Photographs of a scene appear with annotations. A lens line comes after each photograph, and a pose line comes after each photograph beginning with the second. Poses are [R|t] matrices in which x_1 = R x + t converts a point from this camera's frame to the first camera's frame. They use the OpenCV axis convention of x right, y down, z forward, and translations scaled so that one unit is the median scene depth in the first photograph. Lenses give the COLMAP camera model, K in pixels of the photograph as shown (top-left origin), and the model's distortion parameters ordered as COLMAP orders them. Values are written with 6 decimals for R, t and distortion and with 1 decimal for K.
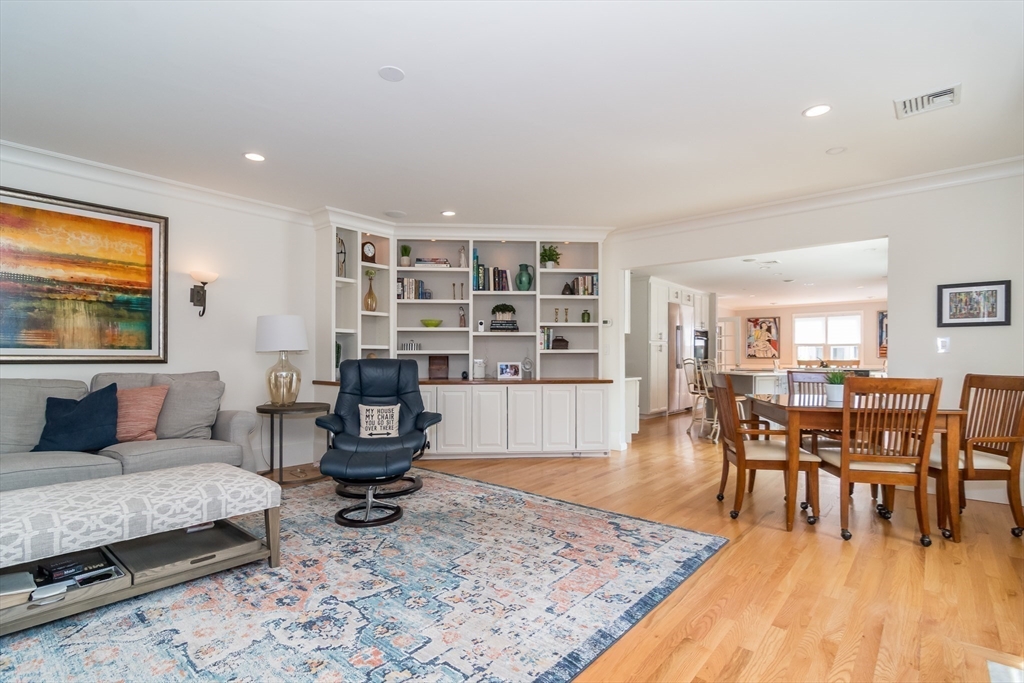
lens RADIAL K [[476.3, 0, 530.7], [0, 476.3, 353.6], [0, 0, 1]] dist [-0.000179, -0.000121]
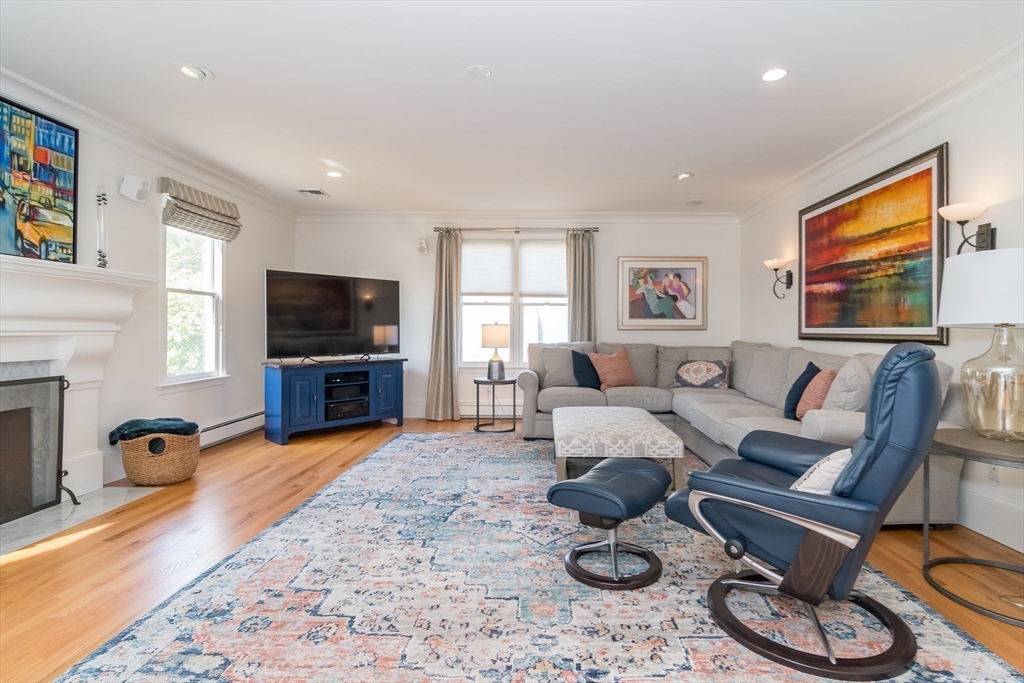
lens RADIAL K [[476.3, 0, 530.7], [0, 476.3, 353.6], [0, 0, 1]] dist [-0.000179, -0.000121]
pose [[-0.777033, 0.026348, -0.628908, 0.260708], [-0.000861, 0.999078, 0.042921, 0.001637], [0.629459, 0.033893, -0.776294, 1.728436]]
